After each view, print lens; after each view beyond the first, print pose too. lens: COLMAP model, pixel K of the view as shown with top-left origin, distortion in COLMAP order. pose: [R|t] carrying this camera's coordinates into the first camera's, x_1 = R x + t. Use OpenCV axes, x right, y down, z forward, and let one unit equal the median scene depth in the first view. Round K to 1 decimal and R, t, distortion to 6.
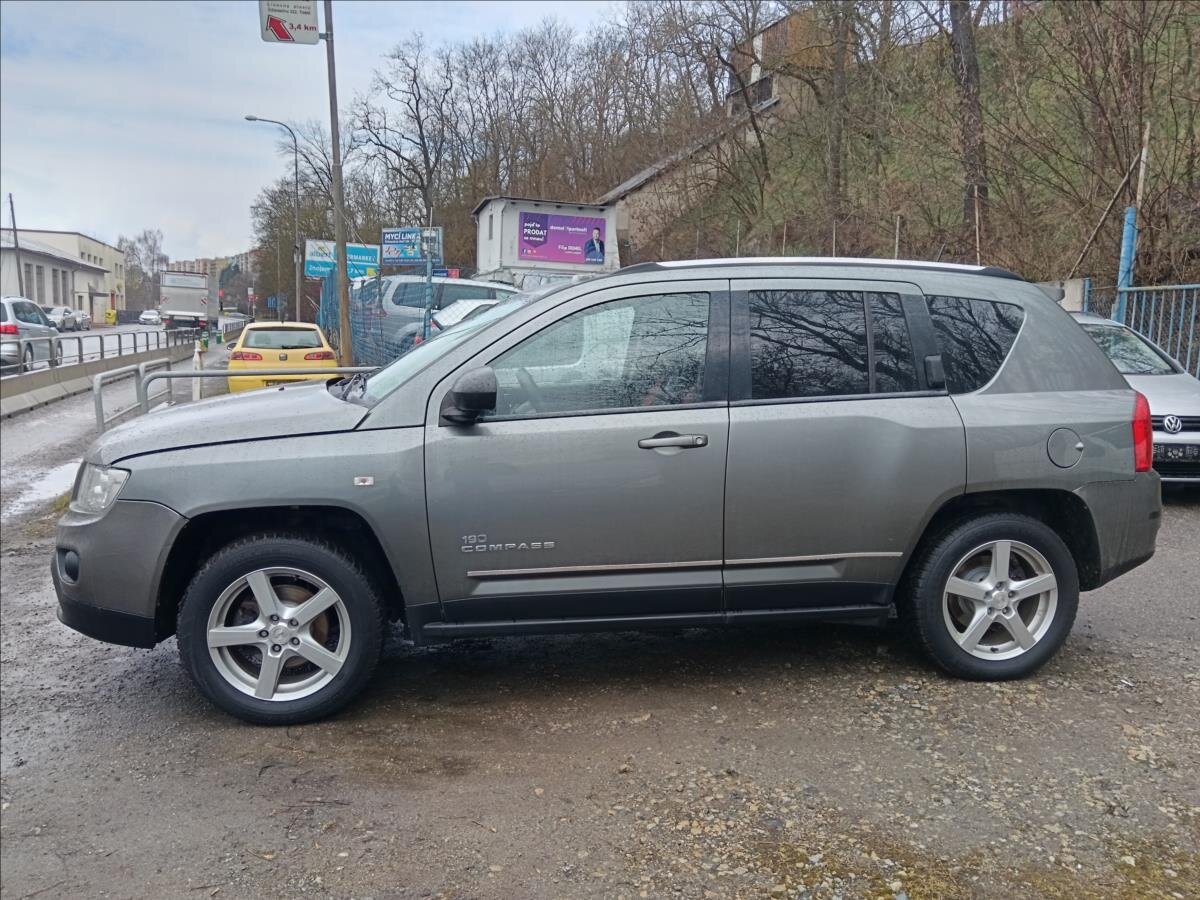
lens RADIAL K [[932.3, 0, 599.1], [0, 932.3, 449.1], [0, 0, 1]] dist [0.007970, -0.008048]
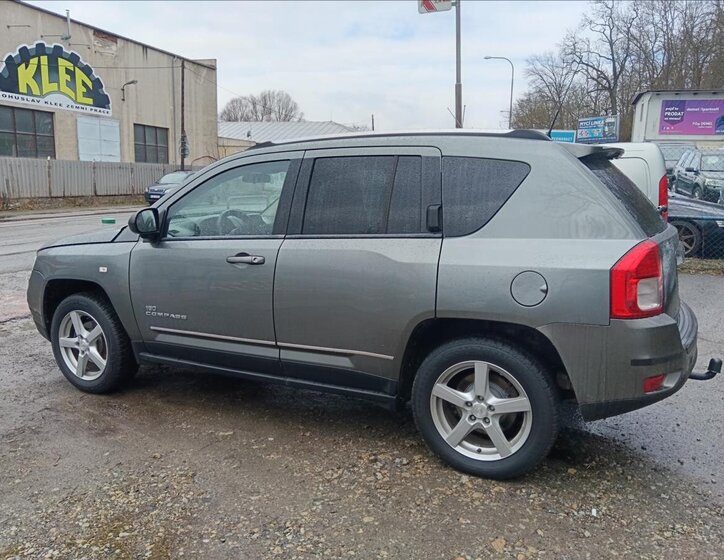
lens RADIAL K [[579.7, 0, 361.2], [0, 579.7, 279.3], [0, 0, 1]] dist [0.009923, -0.012269]
pose [[0.818650, 0.084616, -0.568024, 0.717955], [-0.066099, 0.996396, 0.053166, -0.035916], [0.570476, -0.005978, 0.821293, 0.304299]]
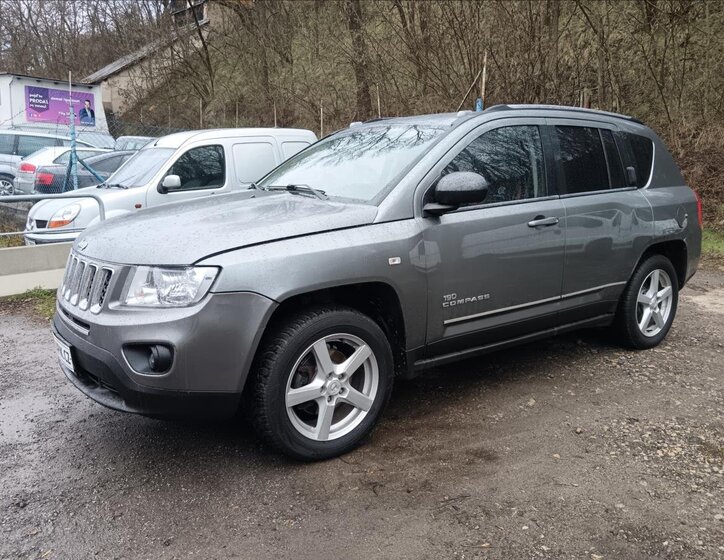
lens RADIAL K [[579.7, 0, 362.3], [0, 579.7, 277.6], [0, 0, 1]] dist [0.009923, -0.012269]
pose [[0.890397, -0.089183, 0.446363, -0.578235], [0.066743, 0.995599, 0.065782, 0.000833], [-0.450265, -0.028780, 0.892431, 0.252876]]
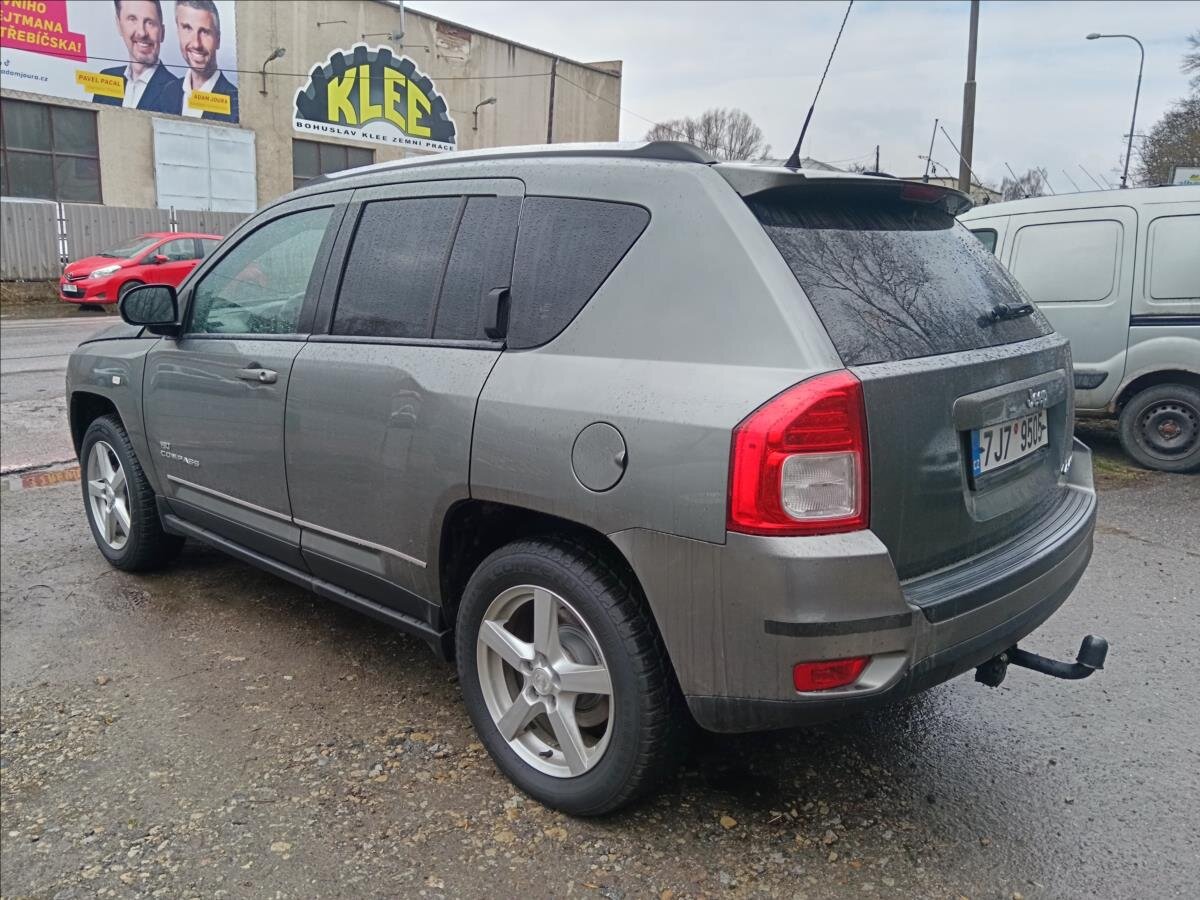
lens RADIAL K [[932.3, 0, 595.5], [0, 932.3, 448.7], [0, 0, 1]] dist [0.007970, -0.008048]
pose [[0.628778, 0.155494, -0.761879, 0.915055], [-0.109784, 0.987740, 0.110986, -0.068041], [0.769796, 0.013856, 0.638140, 0.624894]]
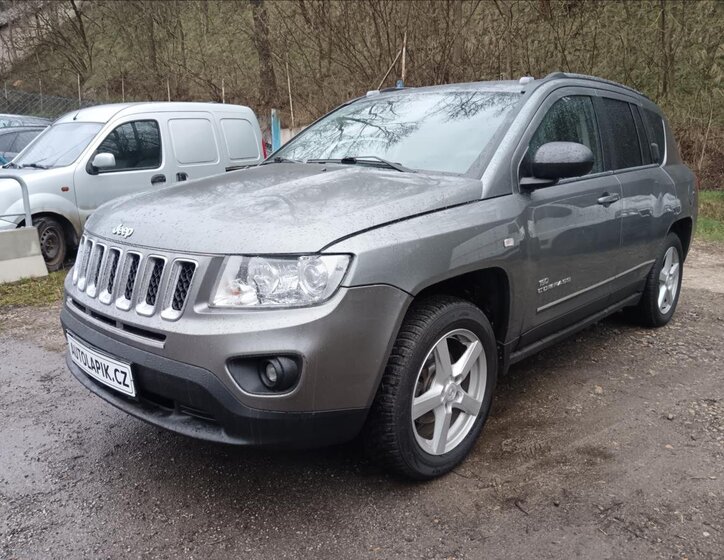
lens RADIAL K [[579.7, 0, 362.8], [0, 579.7, 279.4], [0, 0, 1]] dist [0.009923, -0.012269]
pose [[0.784880, -0.131167, 0.605607, -0.728588], [0.082731, 0.990771, 0.107367, -0.010737], [-0.614101, -0.034168, 0.788488, 0.477486]]
